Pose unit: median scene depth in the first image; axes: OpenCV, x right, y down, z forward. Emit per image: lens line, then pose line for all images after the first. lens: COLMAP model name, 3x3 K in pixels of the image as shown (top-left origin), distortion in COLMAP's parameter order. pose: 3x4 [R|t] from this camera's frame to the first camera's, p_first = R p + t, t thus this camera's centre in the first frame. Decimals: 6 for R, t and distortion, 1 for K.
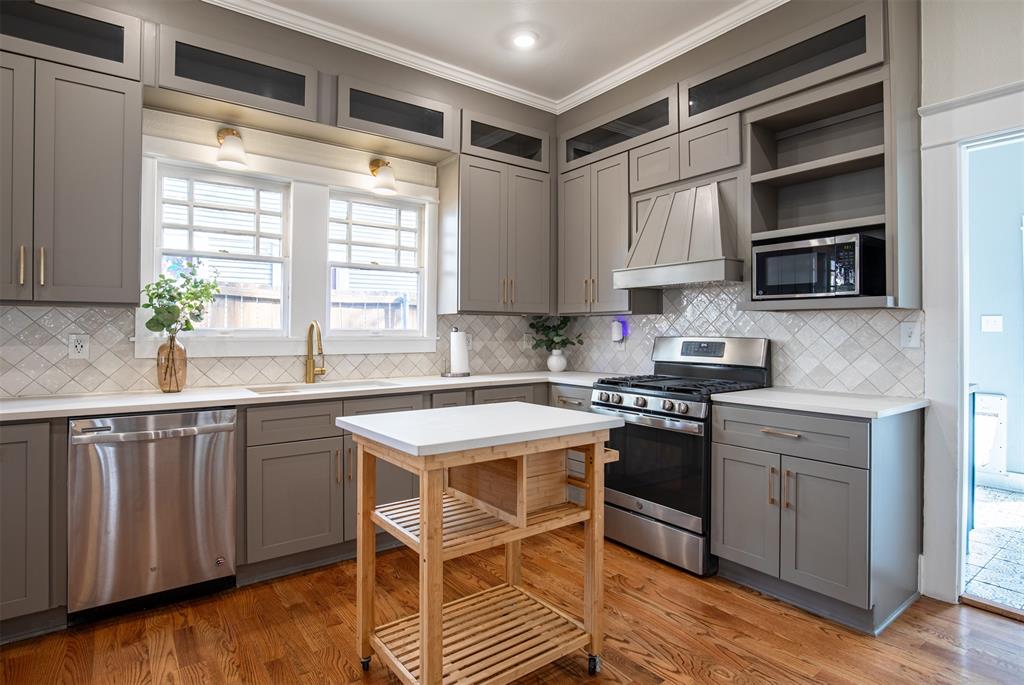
lens RADIAL K [[527.3, 0, 500.6], [0, 527.3, 325.0], [0, 0, 1]] dist [-0.015332, -0.000024]
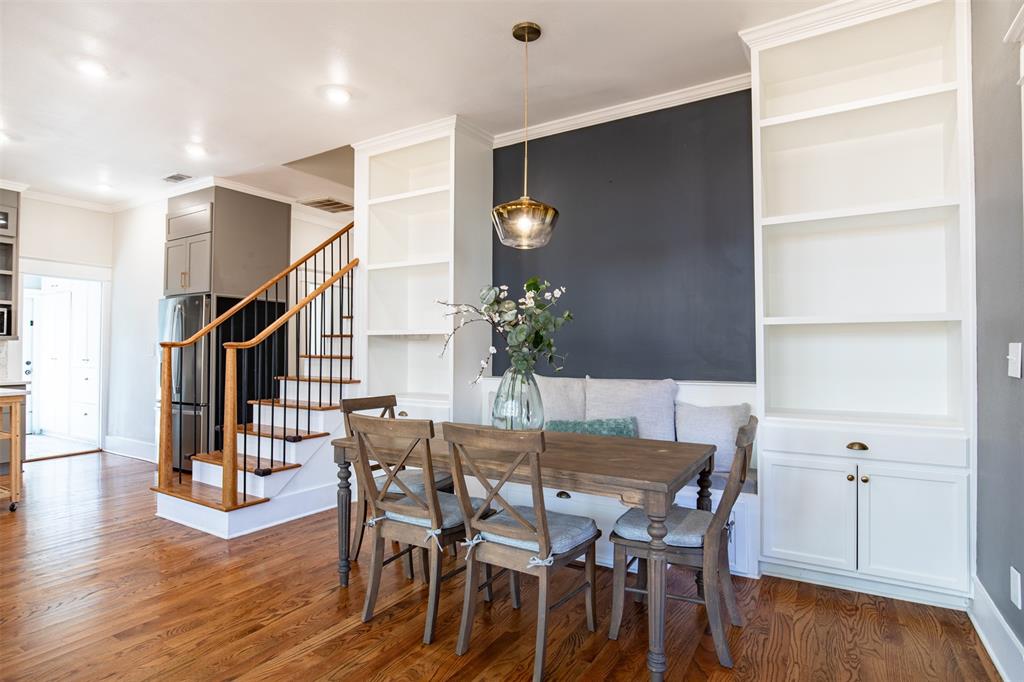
lens RADIAL K [[539.2, 0, 512.0], [0, 539.2, 341.0], [0, 0, 1]] dist [-0.015986, 0.000543]
pose [[-0.373081, 0.015497, 0.927669, -1.890672], [-0.010780, 0.999721, -0.021036, -0.003523], [-0.927736, -0.017848, -0.372810, -0.165920]]
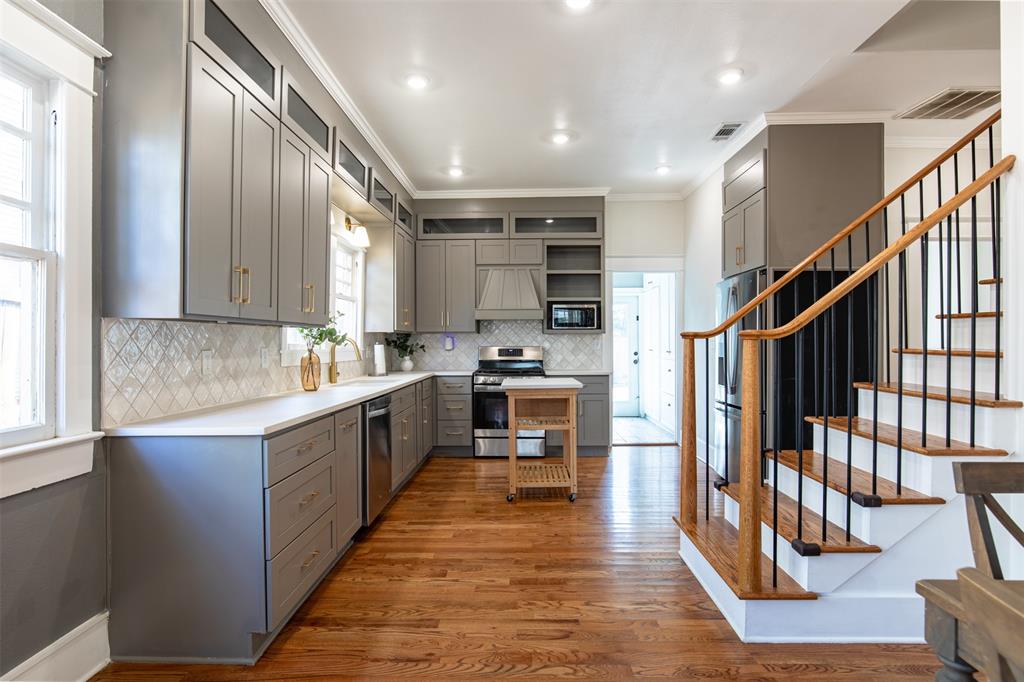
lens RADIAL K [[539.2, 0, 512.0], [0, 539.2, 341.0], [0, 0, 1]] dist [-0.015986, 0.000543]
pose [[0.616747, -0.001768, 0.787160, -1.315895], [-0.003492, 0.999981, 0.004982, -0.006920], [-0.787154, -0.005822, 0.616729, -0.237834]]
